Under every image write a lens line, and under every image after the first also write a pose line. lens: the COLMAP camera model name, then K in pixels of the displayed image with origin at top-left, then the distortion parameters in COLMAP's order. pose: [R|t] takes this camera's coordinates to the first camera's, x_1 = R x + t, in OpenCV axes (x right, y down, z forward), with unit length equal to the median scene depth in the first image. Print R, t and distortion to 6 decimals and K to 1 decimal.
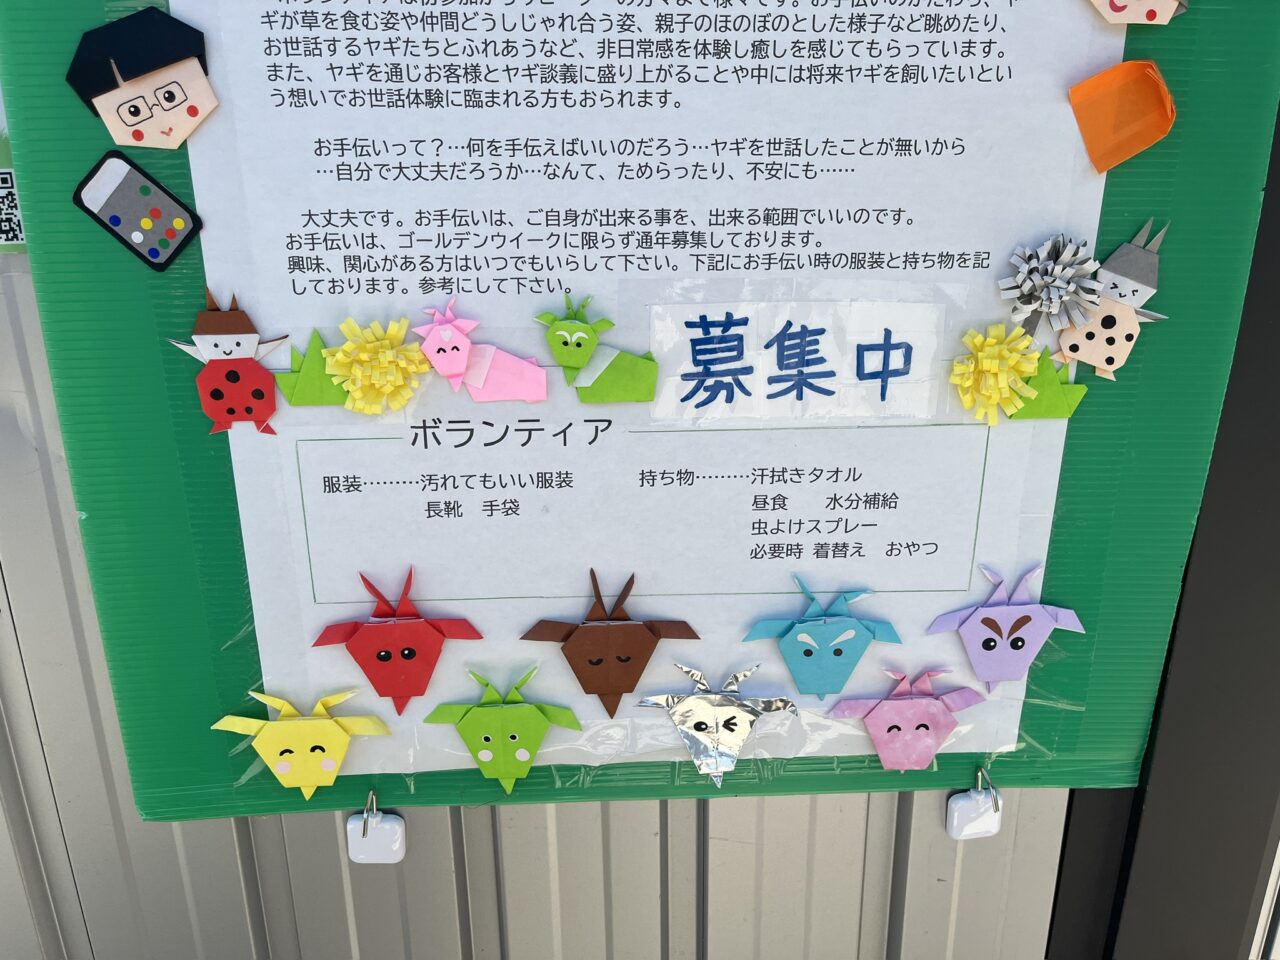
lens RADIAL K [[975.3, 0, 641.0], [0, 975.3, 436.0], [0, 0, 1]] dist [-0.006004, -0.063070]
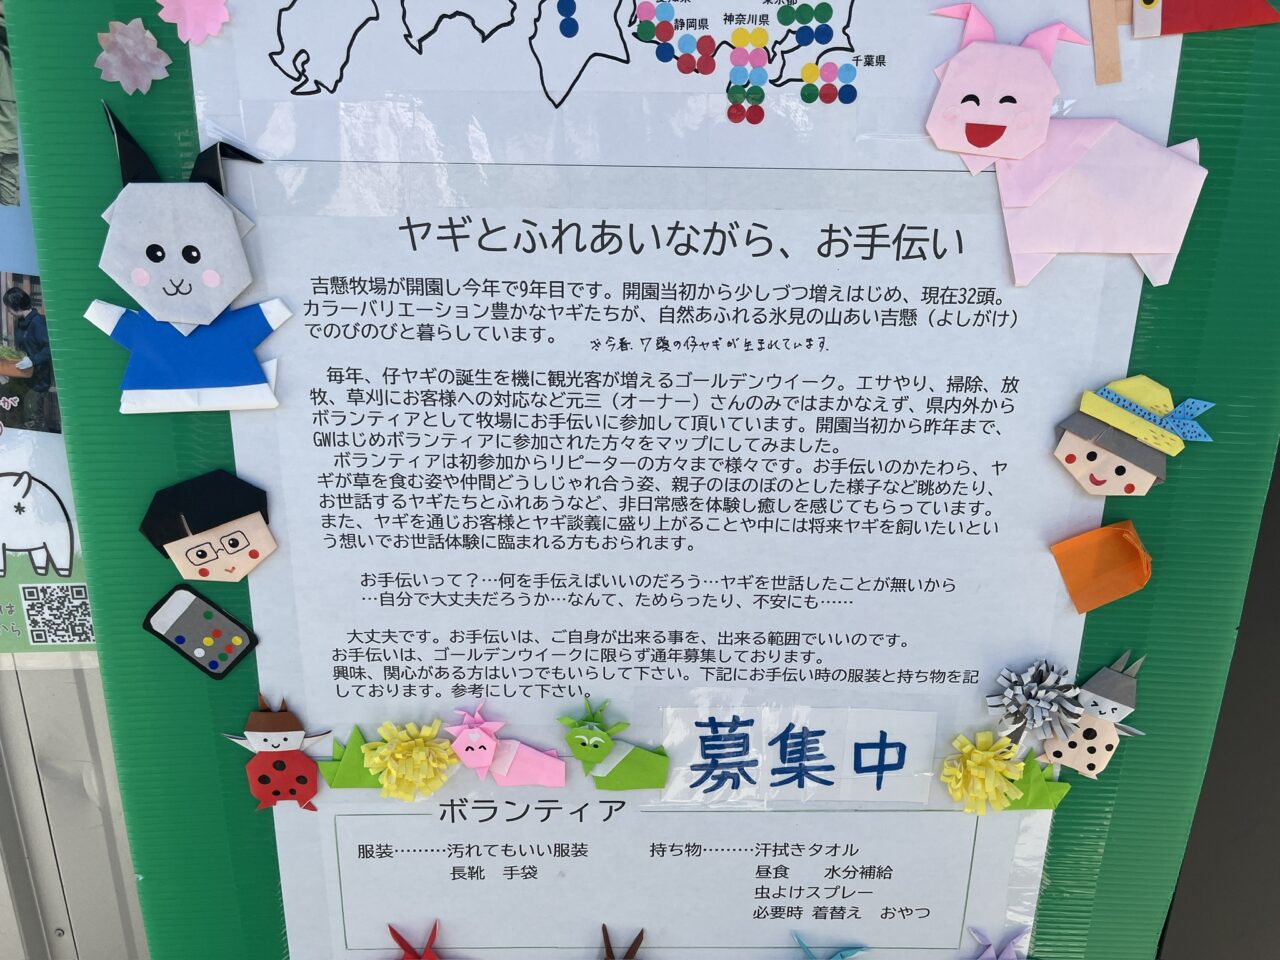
lens RADIAL K [[975.3, 0, 635.3], [0, 975.3, 468.8], [0, 0, 1]] dist [-0.006004, -0.063070]
pose [[0.999427, 0.021001, -0.026531, 0.002014], [-0.022489, 0.998117, -0.057067, -0.349897], [0.025282, 0.057631, 0.998018, -0.101675]]
